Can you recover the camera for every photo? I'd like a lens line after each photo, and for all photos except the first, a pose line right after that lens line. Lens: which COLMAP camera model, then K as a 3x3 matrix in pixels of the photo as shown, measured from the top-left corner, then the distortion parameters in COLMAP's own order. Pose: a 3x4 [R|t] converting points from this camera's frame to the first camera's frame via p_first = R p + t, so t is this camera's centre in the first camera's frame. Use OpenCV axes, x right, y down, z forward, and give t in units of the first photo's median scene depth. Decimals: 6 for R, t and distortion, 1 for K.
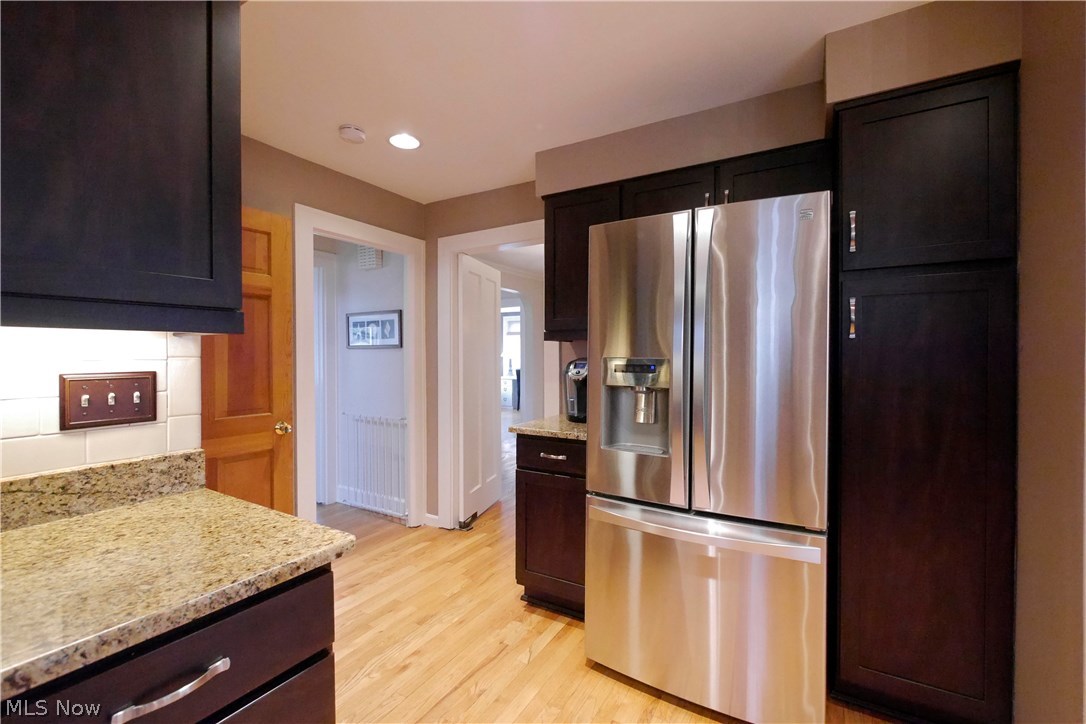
lens RADIAL K [[460.3, 0, 543.7], [0, 460.3, 359.3], [0, 0, 1]] dist [-0.000139, -0.000004]
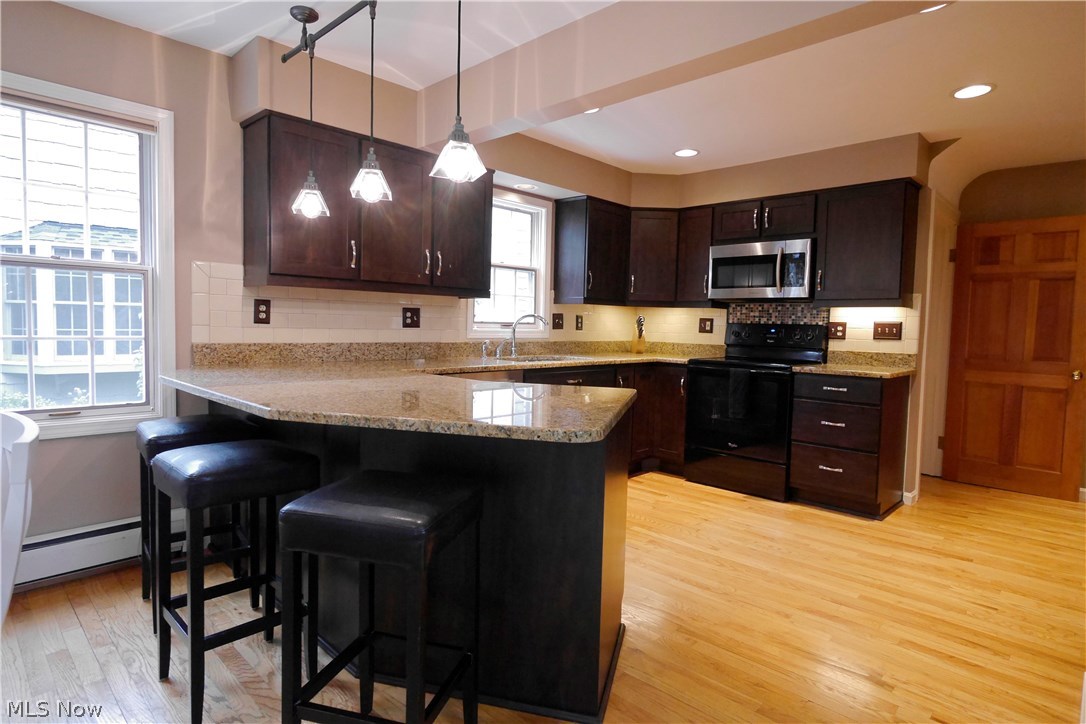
lens RADIAL K [[591.3, 0, 537.0], [0, 591.3, 361.6], [0, 0, 1]] dist [0.010329, 0.001587]
pose [[-0.223393, 0.062892, -0.972697, 2.934874], [-0.033193, 0.996847, 0.072077, 0.076278], [0.974163, 0.048388, -0.220601, -0.301037]]
